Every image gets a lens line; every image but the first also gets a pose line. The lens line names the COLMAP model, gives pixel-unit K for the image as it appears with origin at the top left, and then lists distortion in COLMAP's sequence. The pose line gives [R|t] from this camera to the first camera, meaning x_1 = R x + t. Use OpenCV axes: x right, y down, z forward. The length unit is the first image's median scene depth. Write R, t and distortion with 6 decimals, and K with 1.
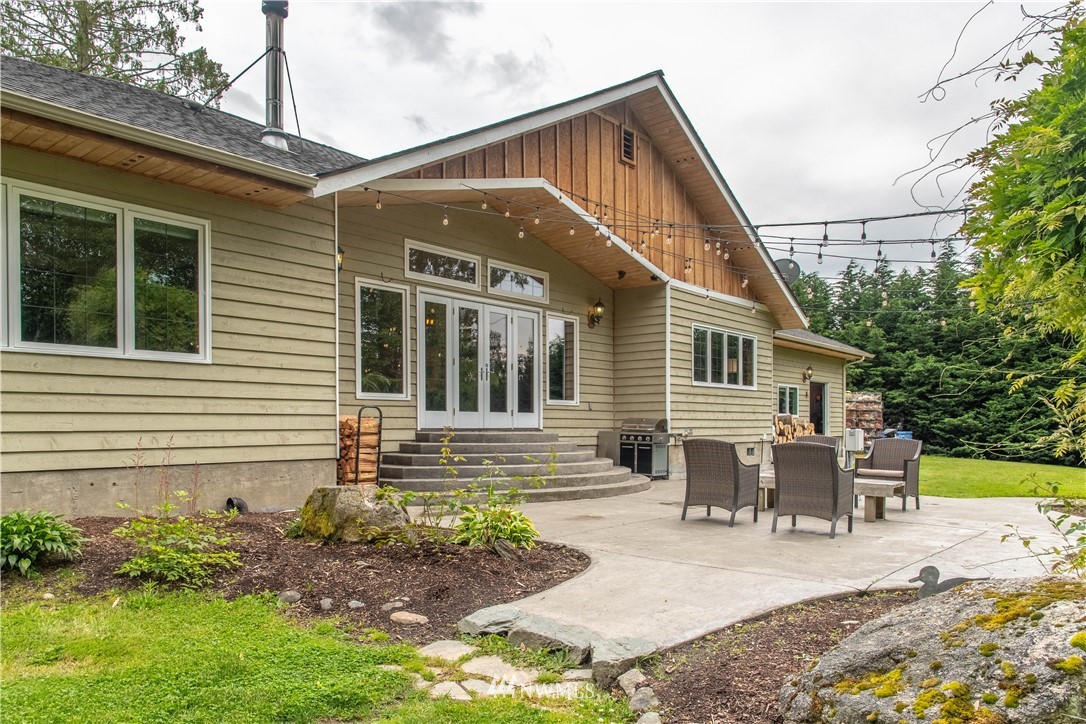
lens RADIAL K [[771.2, 0, 510.3], [0, 771.2, 428.9], [0, 0, 1]] dist [0.025864, 0.000578]
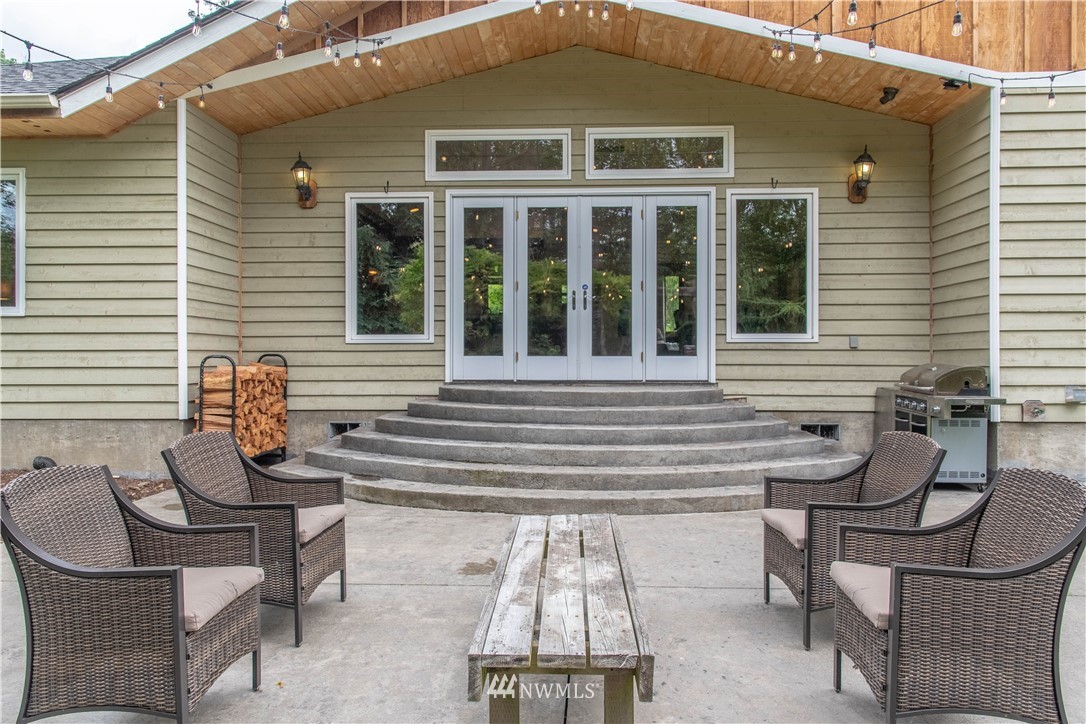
lens RADIAL K [[768.7, 0, 543.0], [0, 768.7, 351.7], [0, 0, 1]] dist [0.021285, -0.001348]
pose [[0.621990, -0.001654, -0.783023, 0.524869], [-0.002850, 0.999986, -0.004376, -0.025245], [0.783020, 0.004953, 0.621977, 0.616029]]
